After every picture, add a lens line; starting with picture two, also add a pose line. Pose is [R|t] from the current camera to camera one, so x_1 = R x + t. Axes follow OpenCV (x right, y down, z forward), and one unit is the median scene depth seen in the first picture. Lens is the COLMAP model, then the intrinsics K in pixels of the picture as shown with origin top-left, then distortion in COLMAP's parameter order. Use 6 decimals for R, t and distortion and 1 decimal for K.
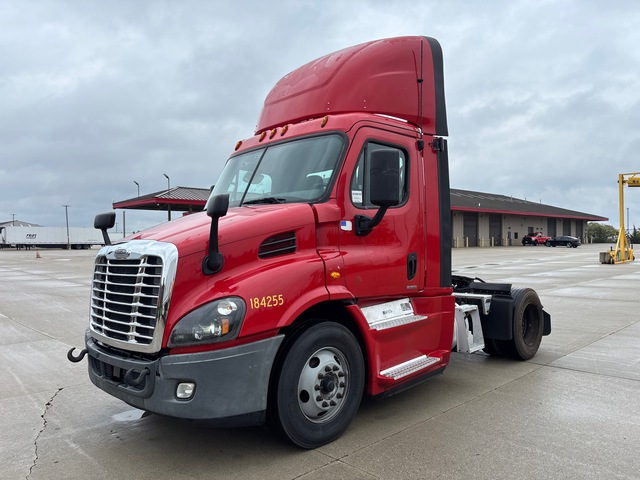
lens RADIAL K [[519.7, 0, 314.6], [0, 519.7, 234.3], [0, 0, 1]] dist [0.033702, -0.010738]
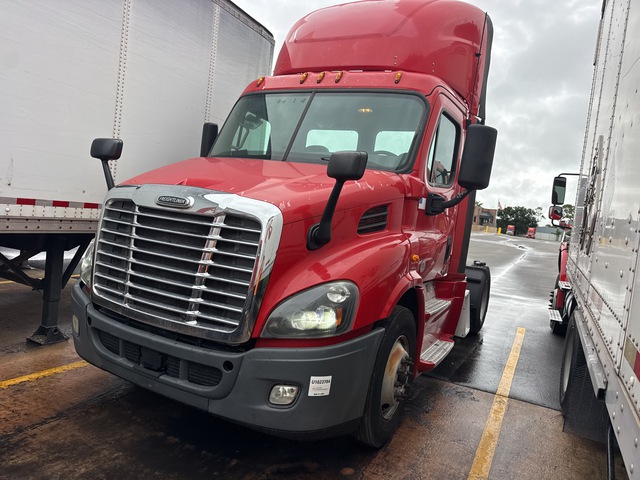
lens RADIAL K [[482.4, 0, 323.3], [0, 482.4, 232.4], [0, 0, 1]] dist [0.027834, -0.024628]
pose [[0.944169, 0.110531, 0.310366, -0.363698], [-0.139333, 0.987614, 0.072148, -0.001449], [-0.298547, -0.111364, 0.947875, 0.264462]]
